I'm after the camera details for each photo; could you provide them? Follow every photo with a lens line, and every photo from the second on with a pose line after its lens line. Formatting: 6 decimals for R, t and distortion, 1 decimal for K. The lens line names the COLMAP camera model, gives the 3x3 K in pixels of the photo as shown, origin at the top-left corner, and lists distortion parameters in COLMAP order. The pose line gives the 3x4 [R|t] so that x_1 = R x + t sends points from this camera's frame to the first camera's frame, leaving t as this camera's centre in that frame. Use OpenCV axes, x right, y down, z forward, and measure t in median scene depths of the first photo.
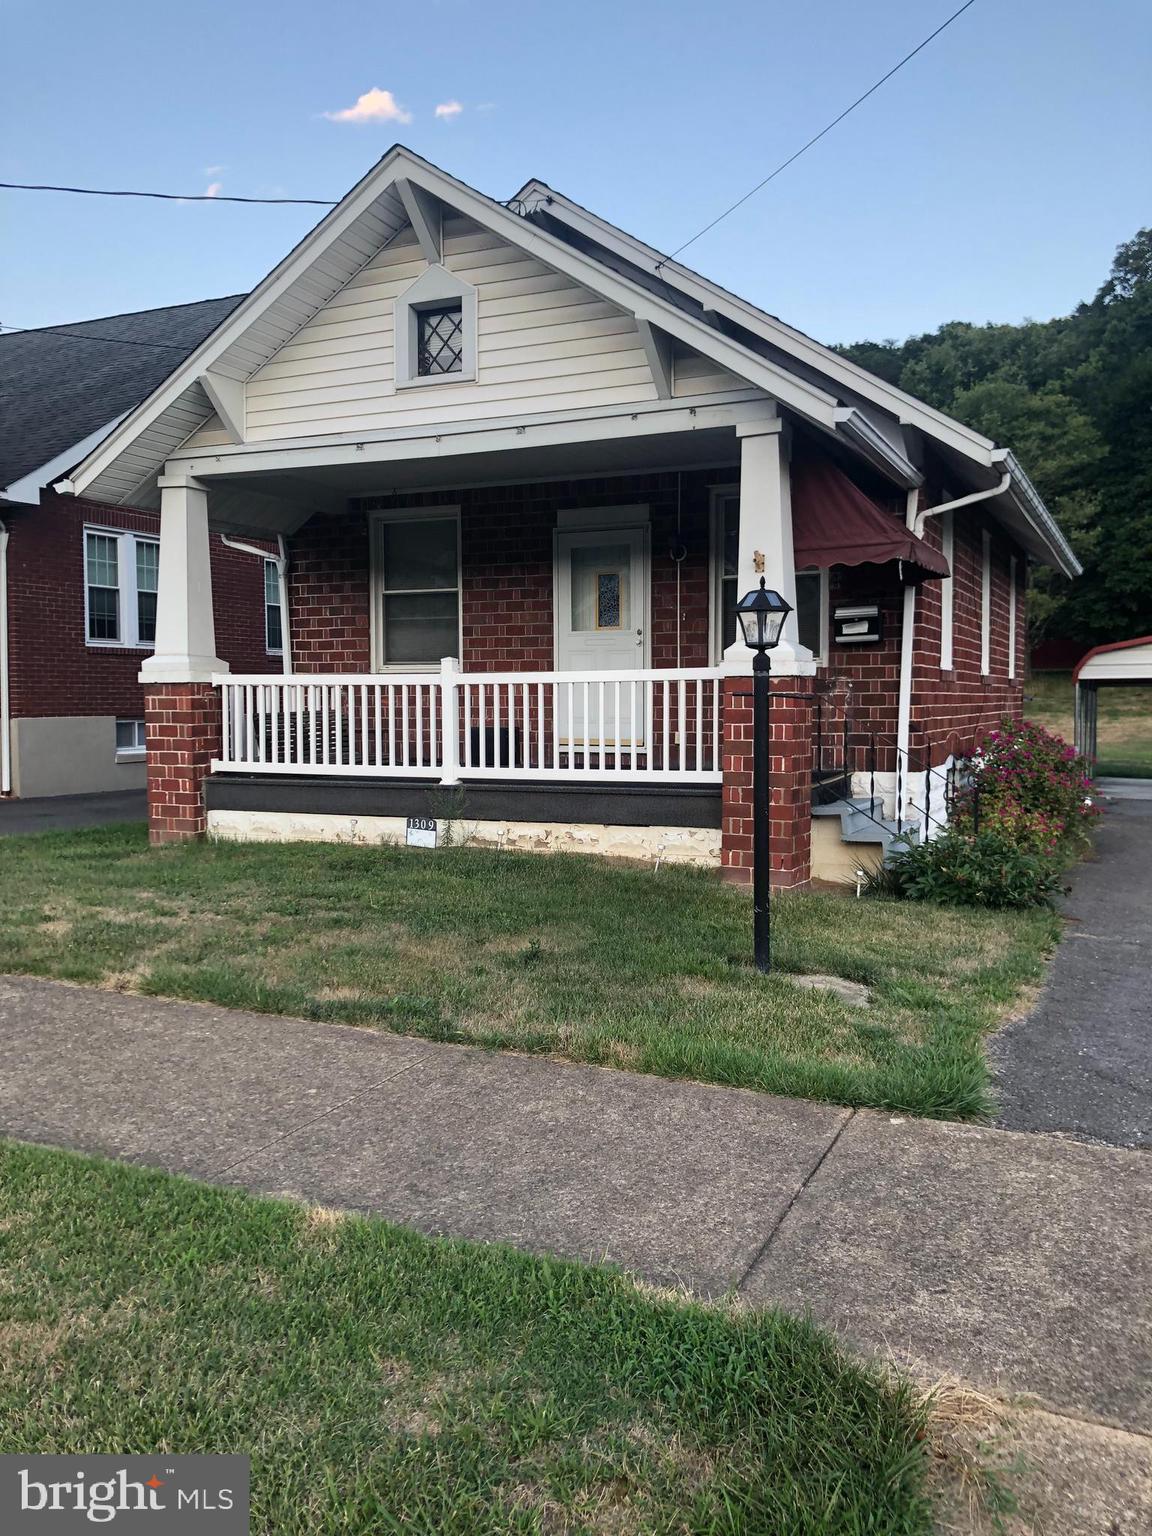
lens RADIAL K [[1261.7, 0, 582.7], [0, 1261.7, 761.1], [0, 0, 1]] dist [0.030689, -0.033041]
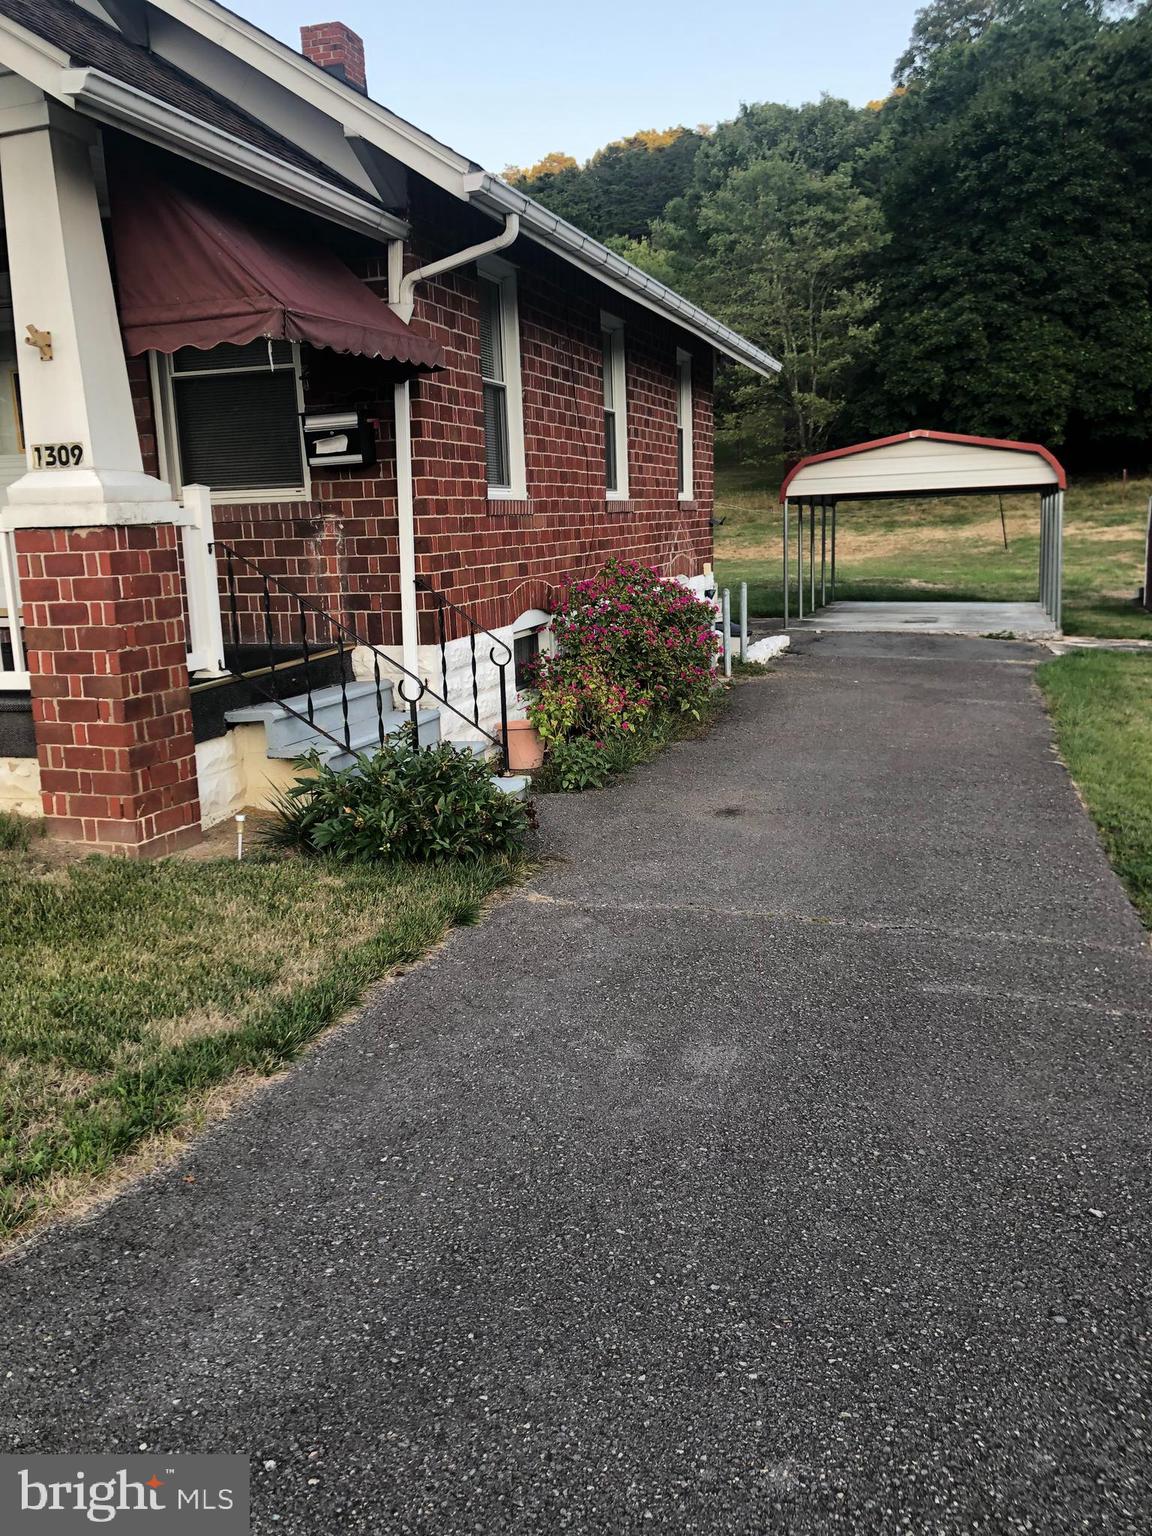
lens RADIAL K [[1261.7, 0, 580.6], [0, 1261.7, 771.8], [0, 0, 1]] dist [0.030689, -0.033041]
pose [[0.991482, -0.054829, 0.118140, 0.267237], [0.036665, 0.987888, 0.150773, -0.026112], [-0.124976, -0.145157, 0.981484, 0.256545]]
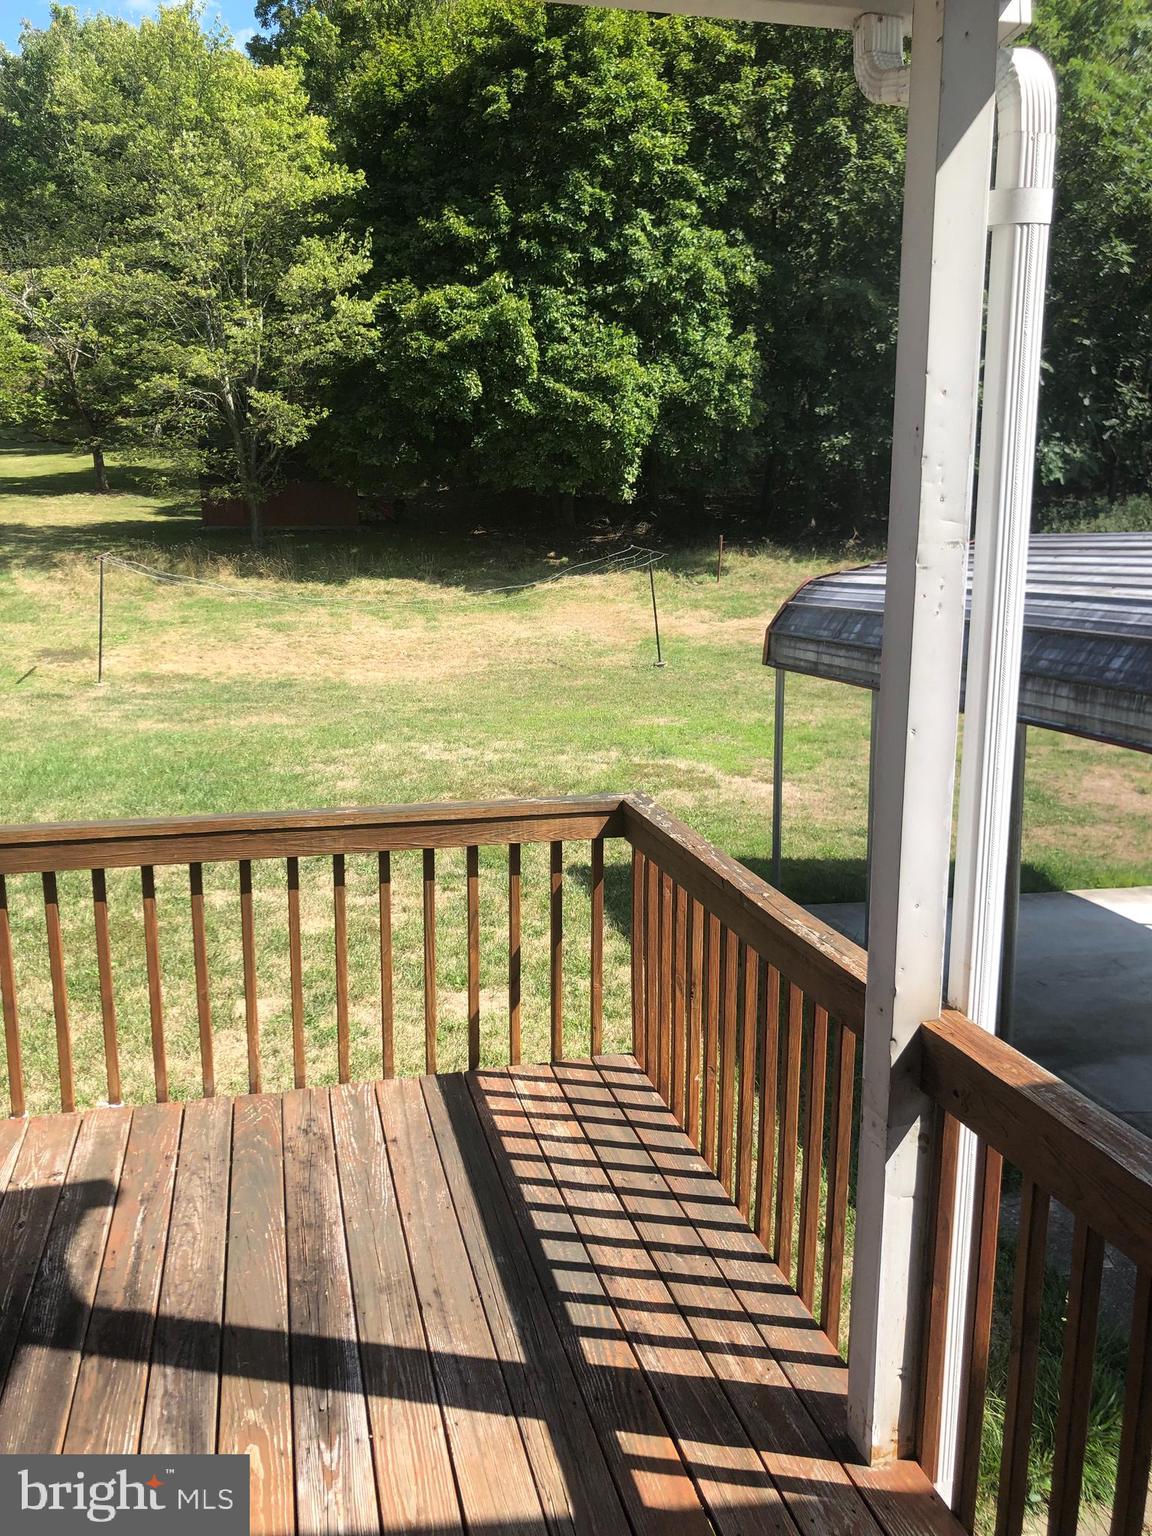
lens RADIAL K [[1261.7, 0, 571.3], [0, 1261.7, 768.9], [0, 0, 1]] dist [0.030689, -0.033041]
pose [[0.792121, -0.113562, 0.599707, 0.408382], [0.029843, 0.988570, 0.147780, -0.212382], [-0.609635, -0.099163, 0.786456, 1.973406]]
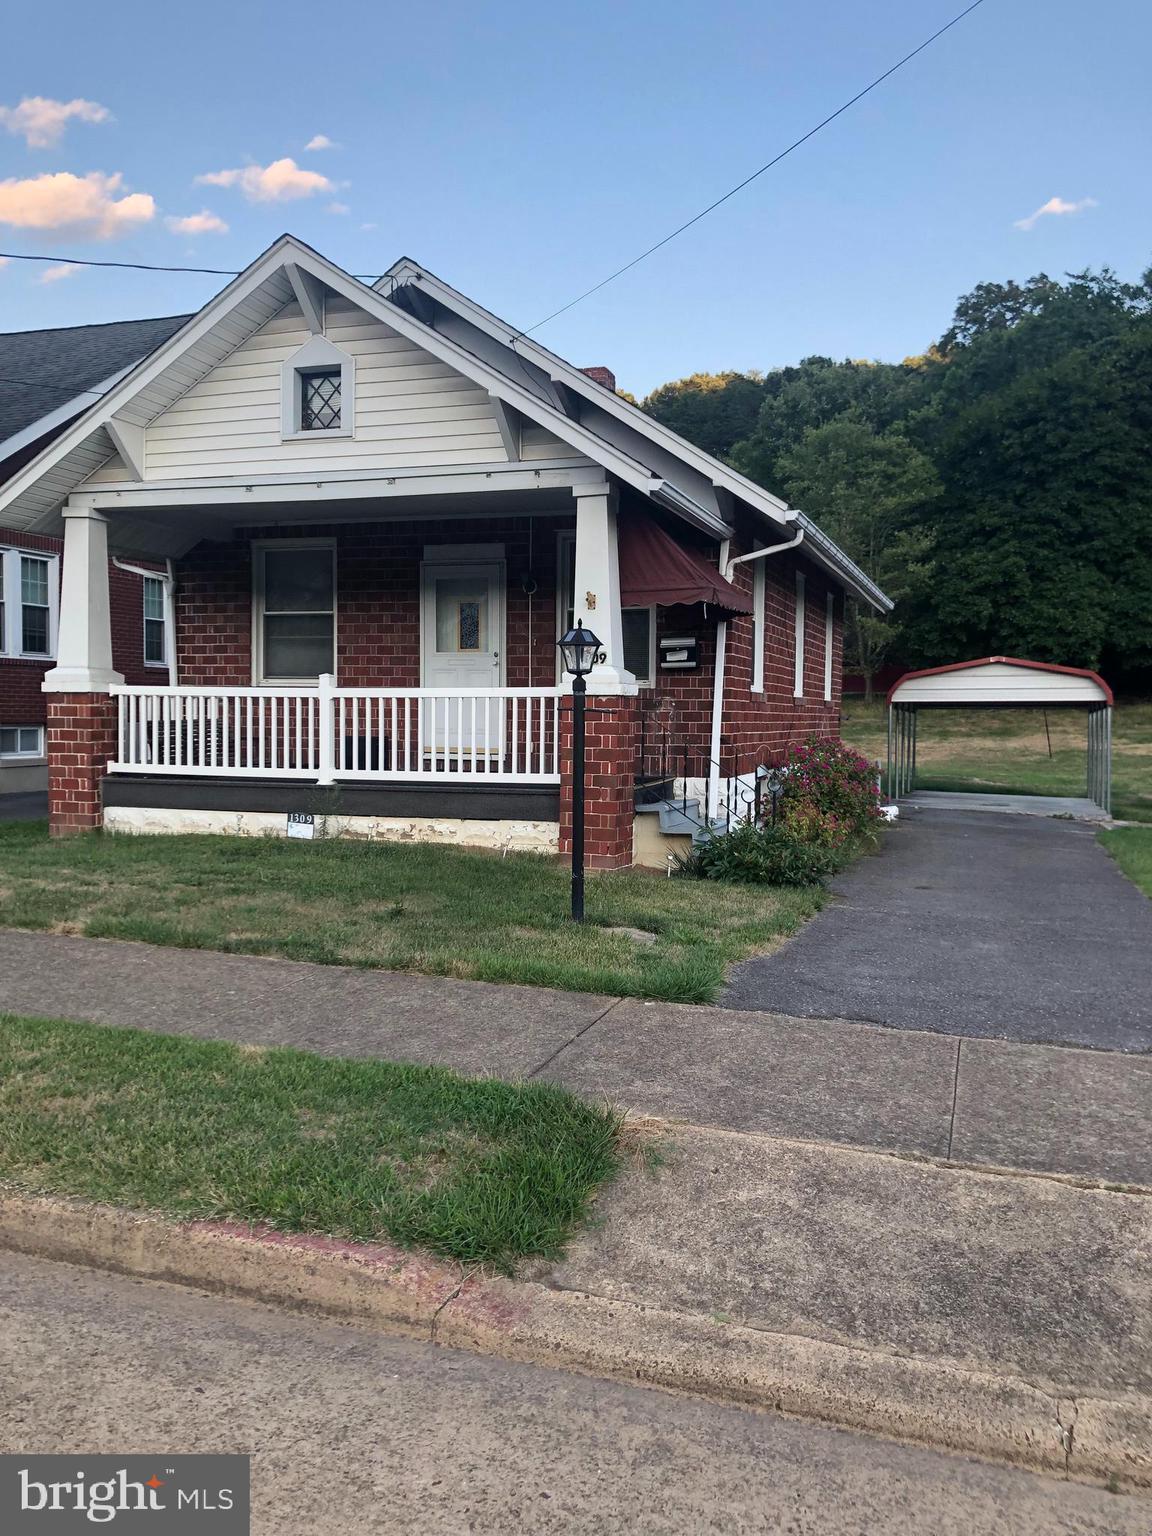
lens RADIAL K [[1261.7, 0, 590.9], [0, 1261.7, 766.4], [0, 0, 1]] dist [0.030689, -0.033041]
pose [[0.993992, 0.009544, 0.109035, 0.008540], [-0.008593, 0.999921, -0.009195, 0.010353], [-0.109114, 0.008203, 0.993995, -0.166062]]
